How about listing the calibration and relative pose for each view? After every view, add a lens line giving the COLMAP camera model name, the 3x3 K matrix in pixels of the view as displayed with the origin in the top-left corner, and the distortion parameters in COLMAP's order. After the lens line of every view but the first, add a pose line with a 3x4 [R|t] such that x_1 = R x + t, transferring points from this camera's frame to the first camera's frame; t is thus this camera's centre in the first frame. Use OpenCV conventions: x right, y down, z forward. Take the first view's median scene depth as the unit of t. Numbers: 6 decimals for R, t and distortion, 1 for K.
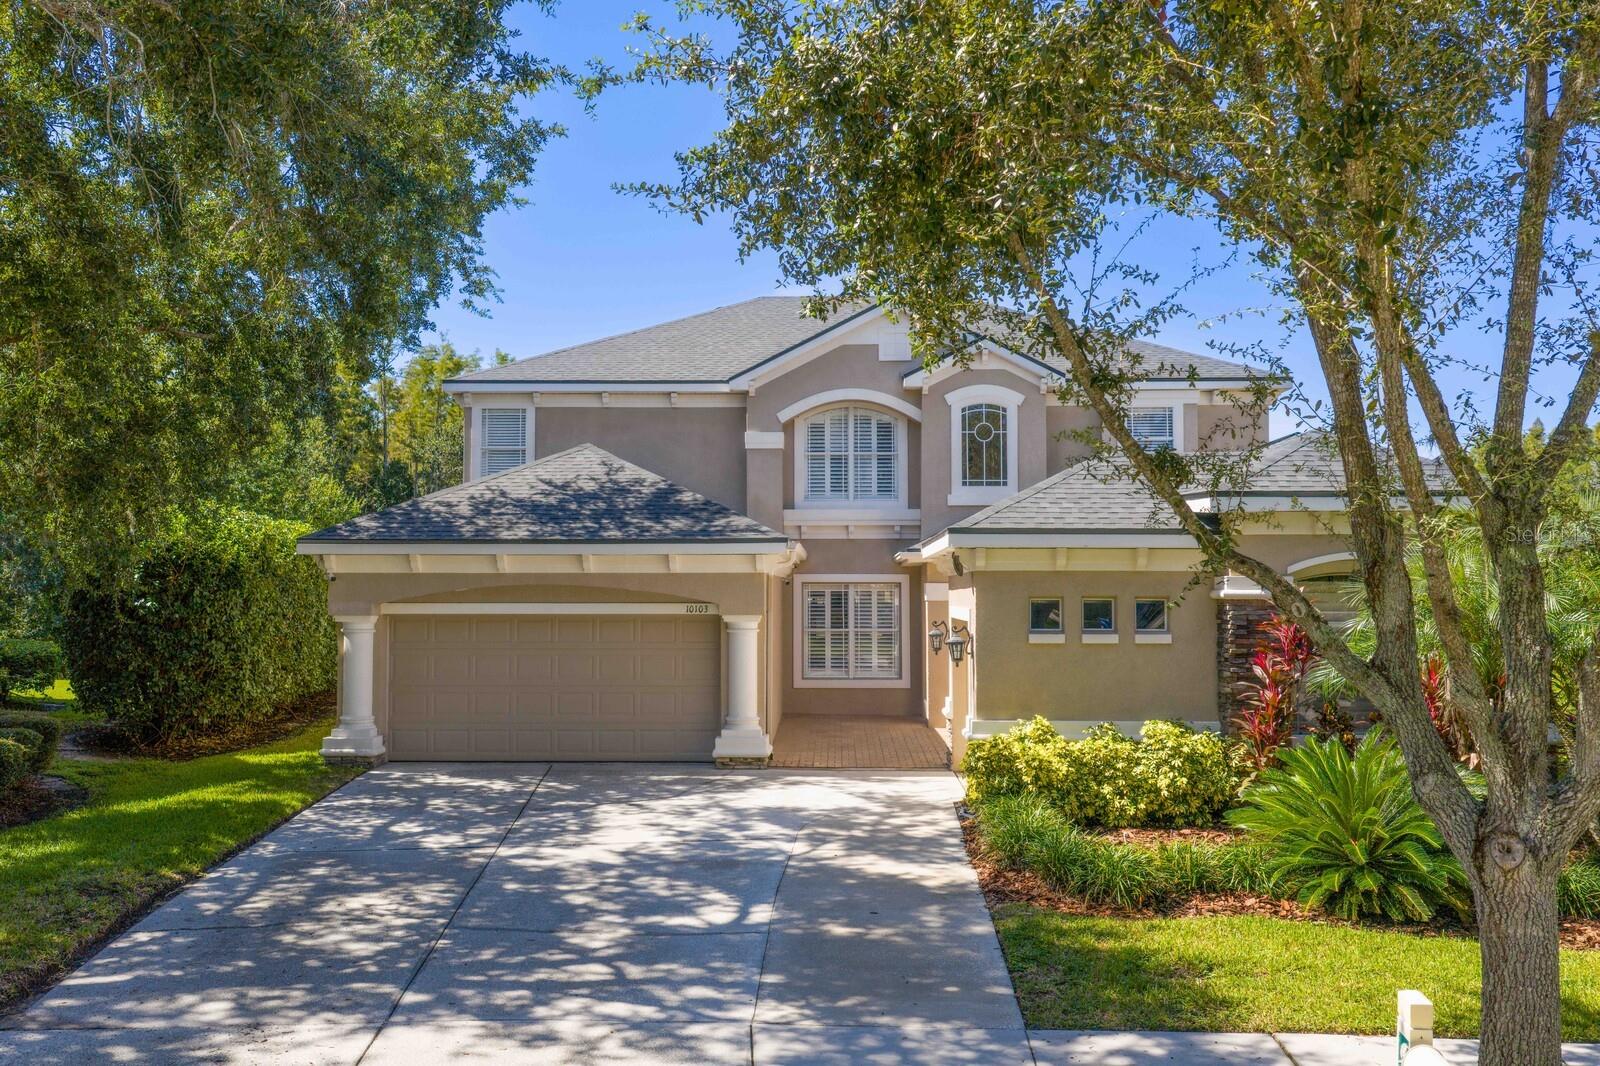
lens RADIAL K [[1338.7, 0, 800.0], [0, 1338.7, 533.0], [0, 0, 1]] dist [0.023959, -0.020267]
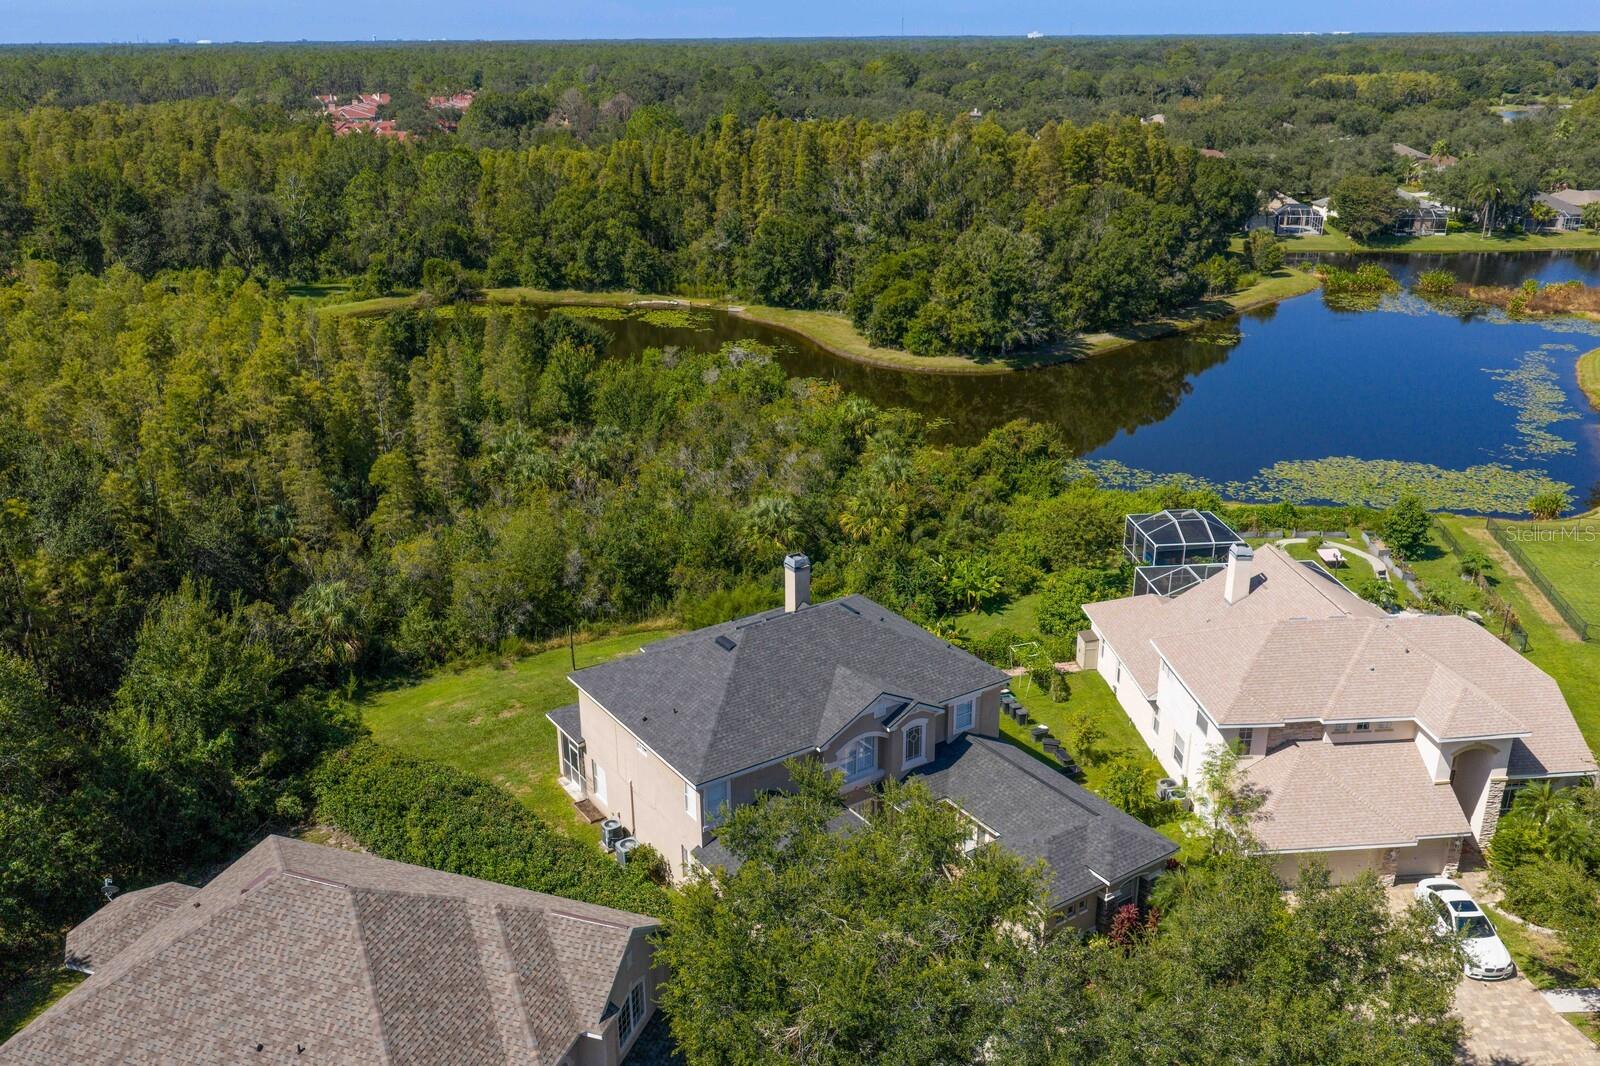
lens RADIAL K [[1338.7, 0, 800.0], [0, 1338.7, 533.0], [0, 0, 1]] dist [0.023959, -0.020267]
pose [[0.813748, -0.212701, 0.540900, -1.535834], [-0.015038, 0.922615, 0.385428, -1.658999], [-0.581023, -0.321776, 0.747578, -0.618542]]
